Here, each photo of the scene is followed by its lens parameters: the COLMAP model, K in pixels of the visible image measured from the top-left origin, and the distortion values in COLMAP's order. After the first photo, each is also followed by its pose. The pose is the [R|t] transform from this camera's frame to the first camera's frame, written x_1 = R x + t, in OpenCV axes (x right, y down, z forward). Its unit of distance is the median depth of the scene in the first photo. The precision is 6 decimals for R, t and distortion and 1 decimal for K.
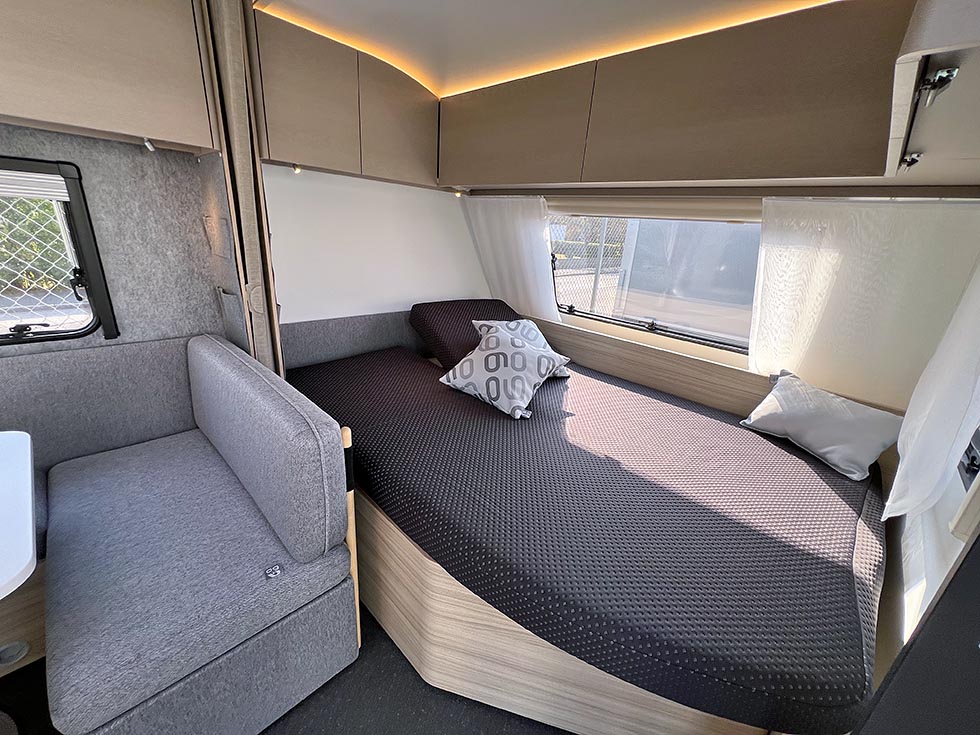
lens RADIAL K [[393.4, 0, 493.8], [0, 393.4, 369.5], [0, 0, 1]] dist [-0.002000, 0.000652]
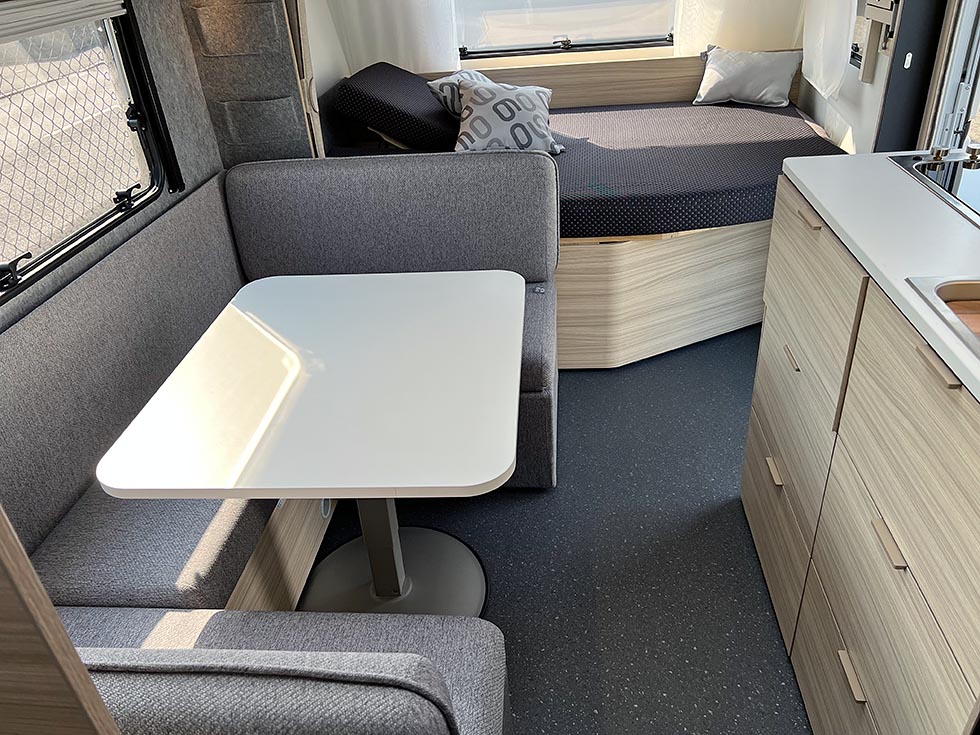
lens RADIAL K [[745.8, 0, 485.9], [0, 745.8, 364.1], [0, 0, 1]] dist [0.032554, -0.010245]
pose [[0.773301, -0.426866, 0.468818, -1.414731], [0.331359, 0.902489, 0.275164, 0.025516], [-0.540561, -0.057437, 0.839342, -0.648308]]
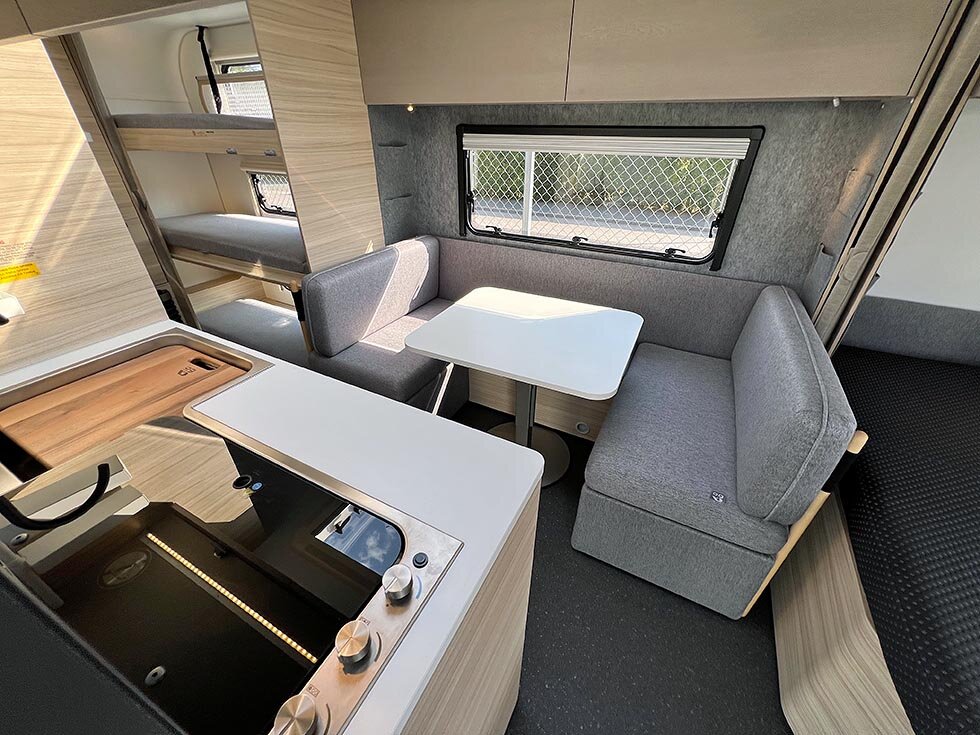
lens RADIAL K [[393.4, 0, 490.5], [0, 393.4, 369.0], [0, 0, 1]] dist [-0.002000, 0.000652]
pose [[0.277760, 0.443388, -0.852207, 0.065835], [-0.312121, 0.880638, 0.356450, -0.026246], [0.908532, 0.166984, 0.382997, -0.106479]]
